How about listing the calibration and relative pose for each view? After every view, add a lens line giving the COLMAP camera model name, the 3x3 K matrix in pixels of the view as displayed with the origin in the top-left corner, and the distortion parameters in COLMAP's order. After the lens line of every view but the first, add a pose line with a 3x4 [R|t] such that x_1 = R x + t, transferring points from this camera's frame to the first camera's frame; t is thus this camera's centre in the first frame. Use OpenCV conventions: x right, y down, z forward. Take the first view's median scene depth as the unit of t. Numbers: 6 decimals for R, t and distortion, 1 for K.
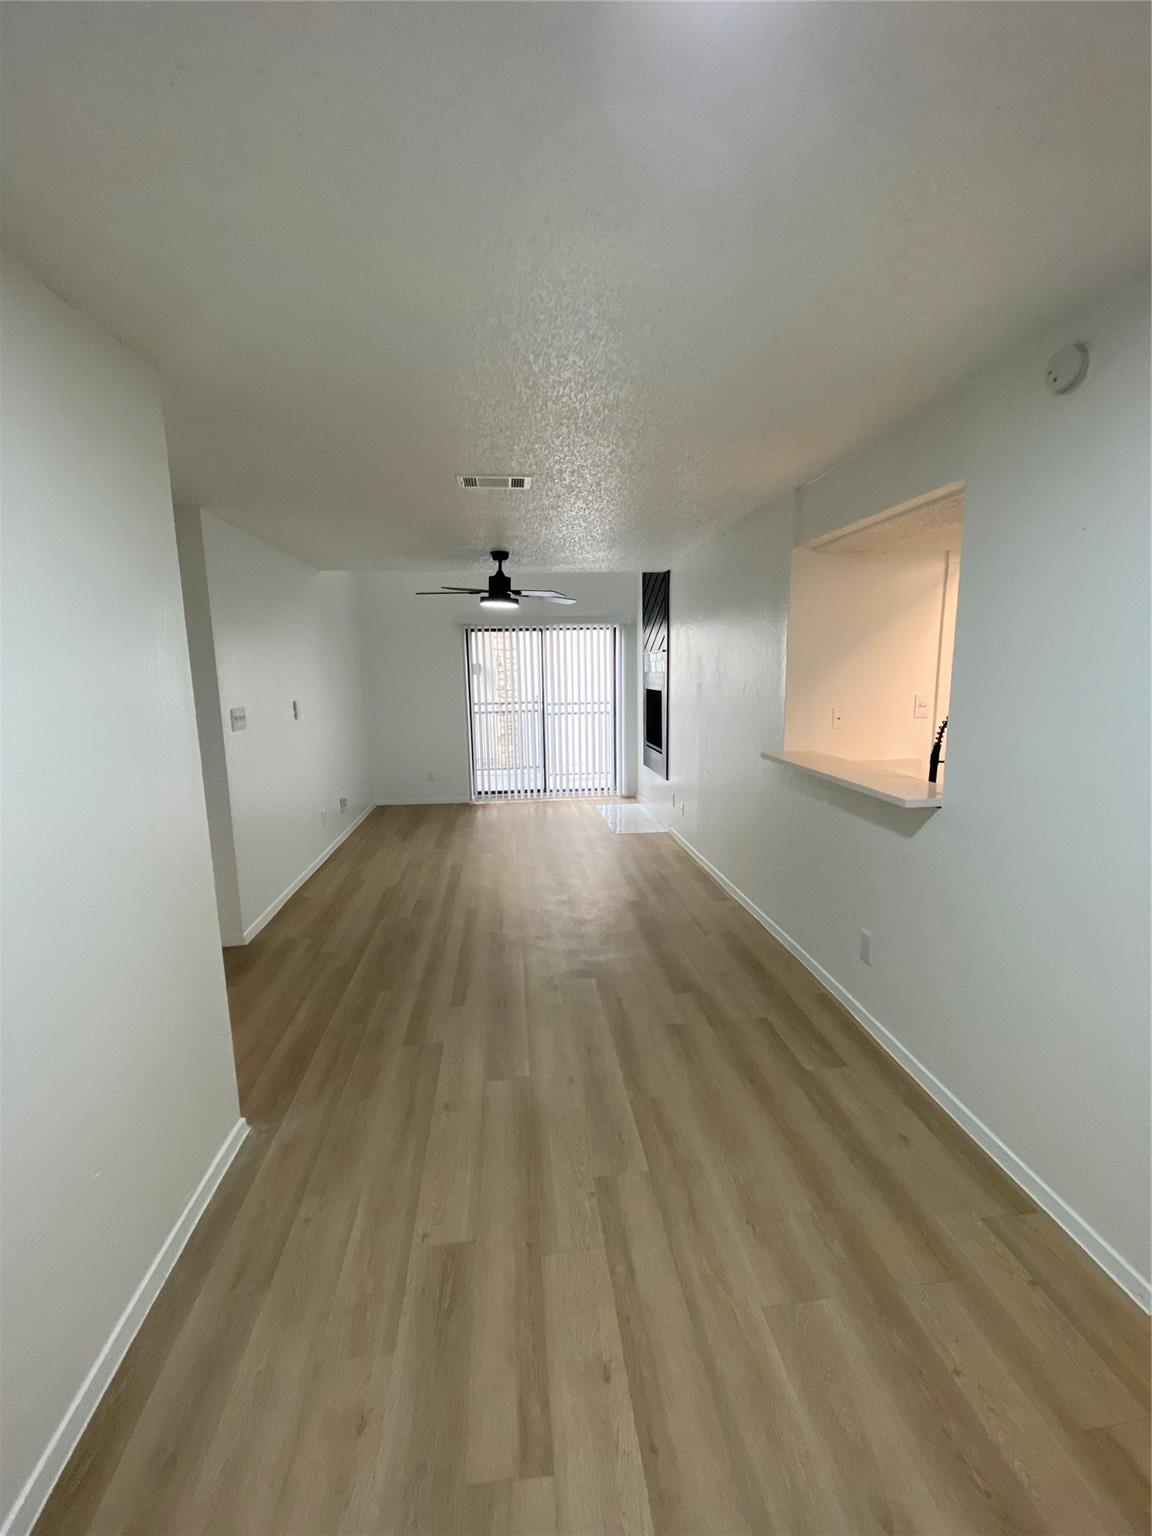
lens RADIAL K [[617.2, 0, 576.0], [0, 617.2, 768.0], [0, 0, 1]] dist [0.016462, -0.019416]
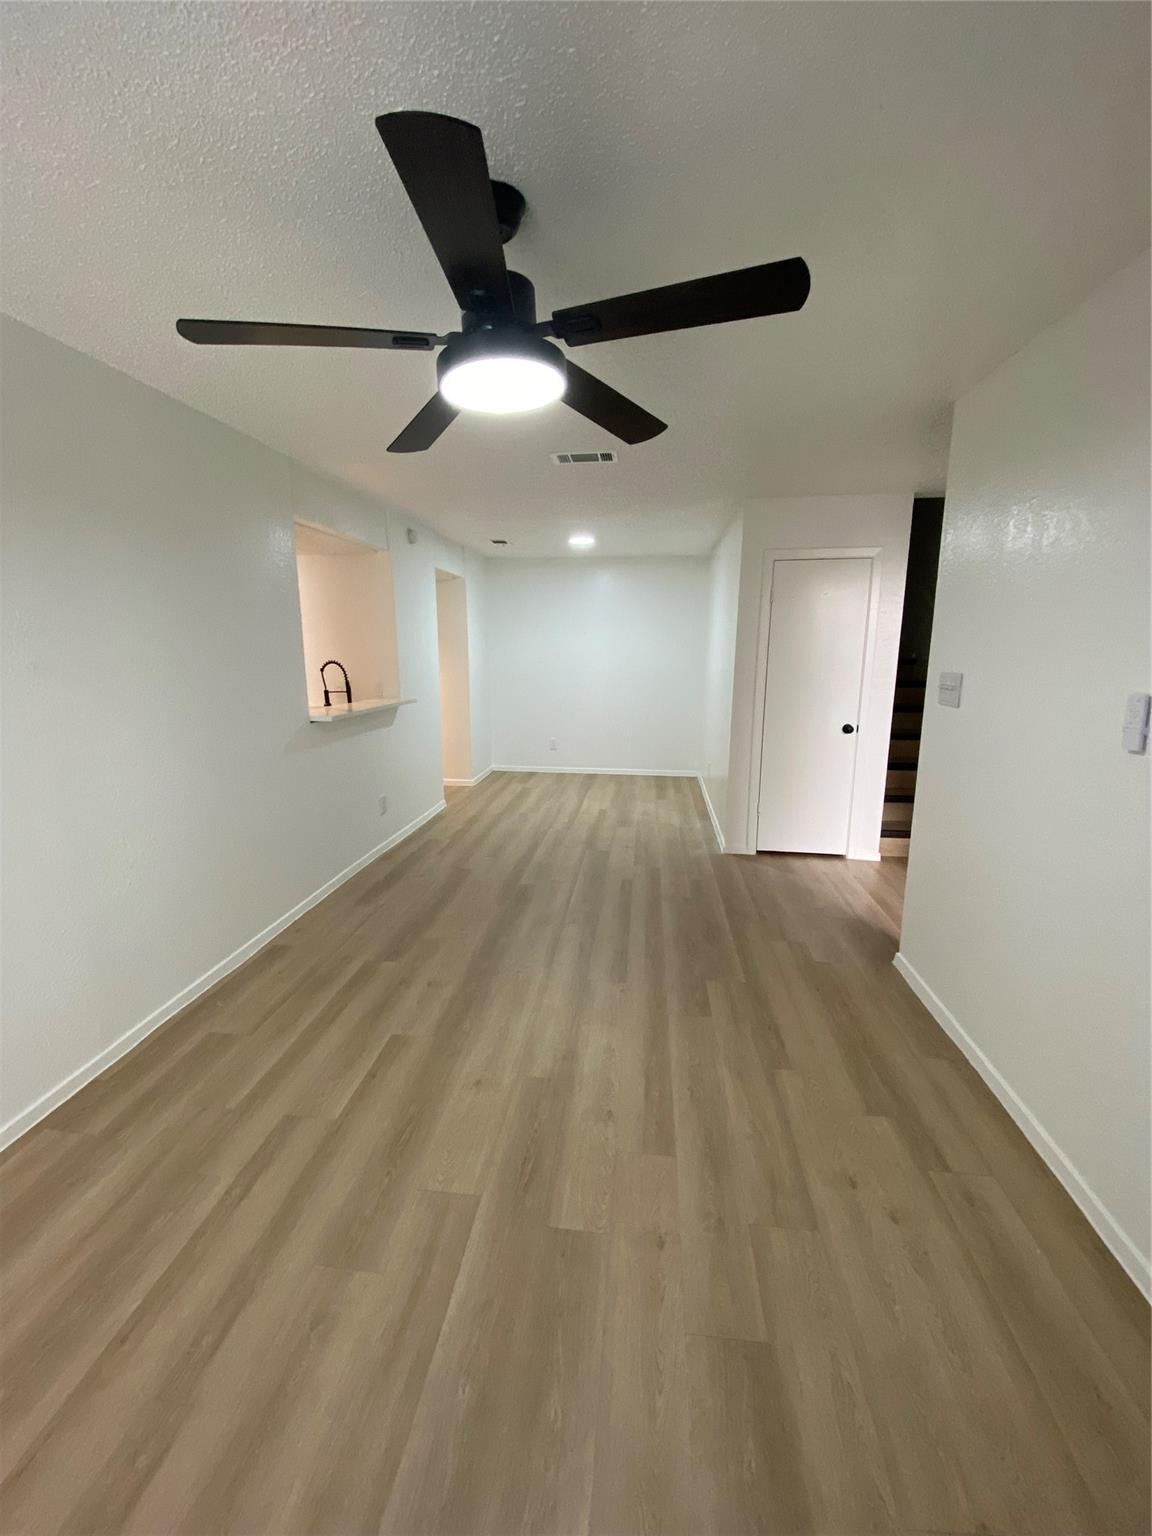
lens RADIAL K [[617.2, 0, 576.0], [0, 617.2, 768.0], [0, 0, 1]] dist [0.016462, -0.019416]
pose [[-0.973857, -0.025903, 0.225679, -0.323275], [0.052913, 0.940284, 0.336254, -0.263275], [-0.220912, 0.339405, -0.914332, 1.851167]]
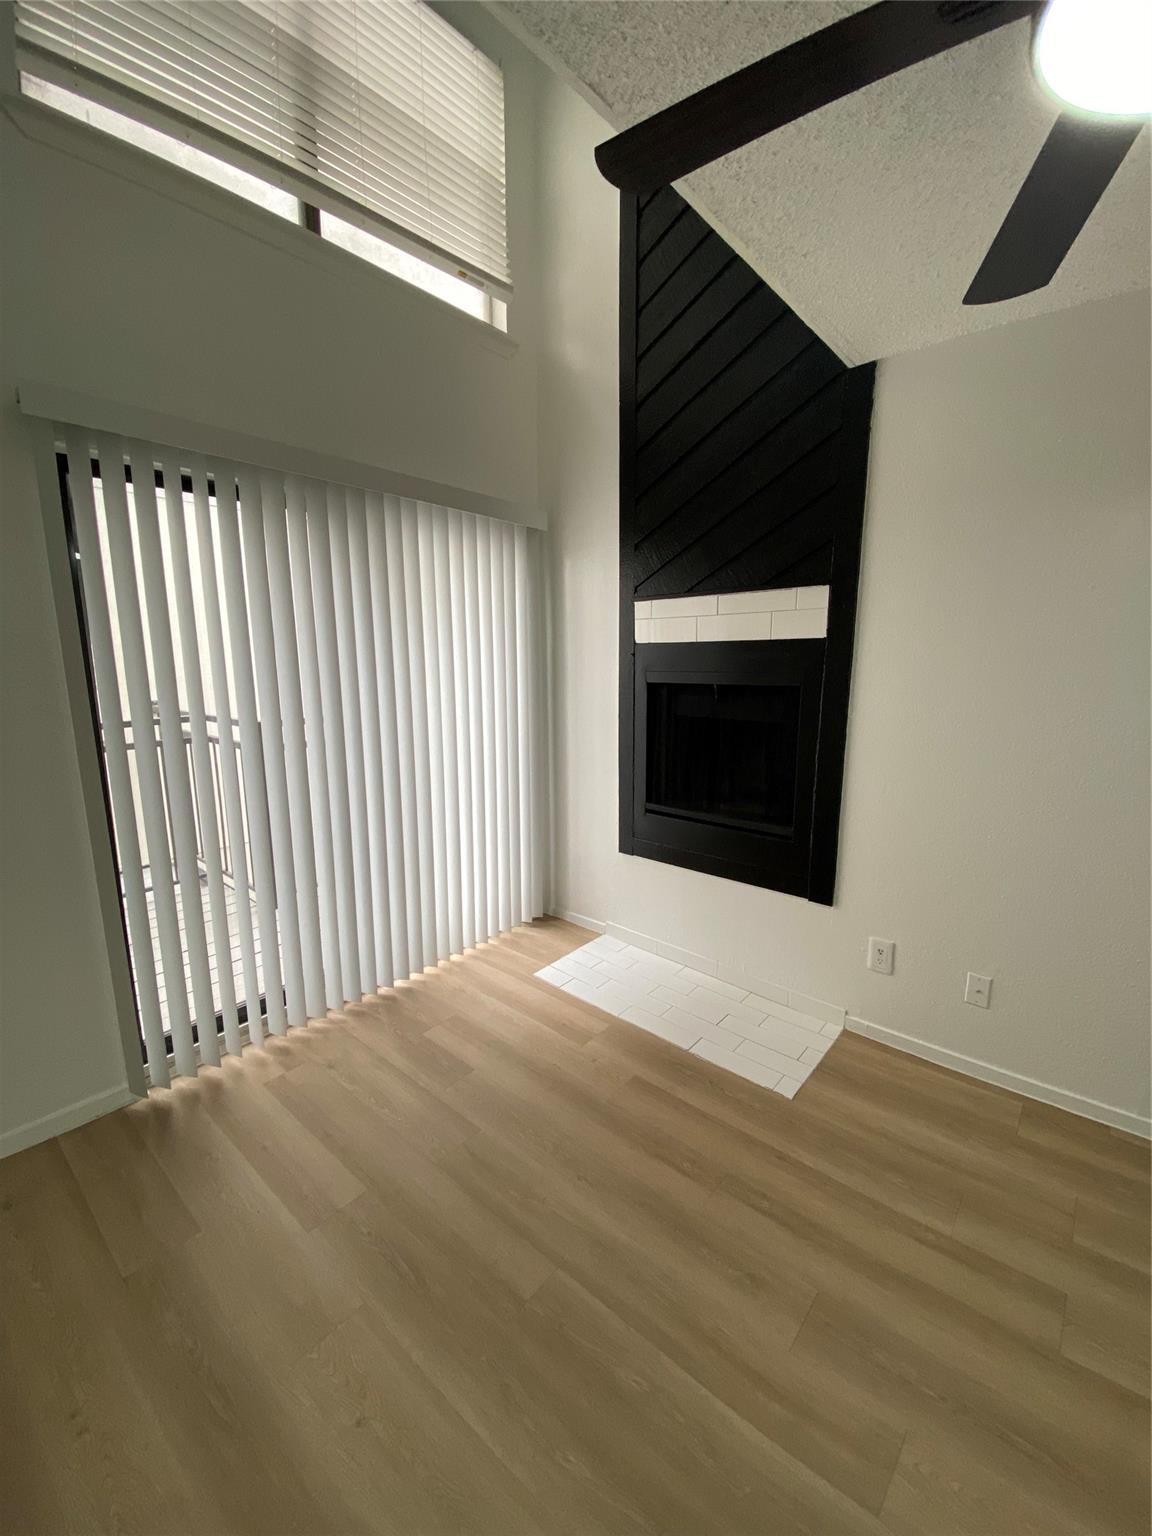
lens RADIAL K [[617.2, 0, 576.0], [0, 617.2, 768.0], [0, 0, 1]] dist [0.016462, -0.019416]
pose [[0.725609, -0.111321, 0.679043, -0.423185], [0.097603, 0.993500, 0.058576, -0.192945], [-0.681150, 0.023774, 0.731758, 1.403951]]
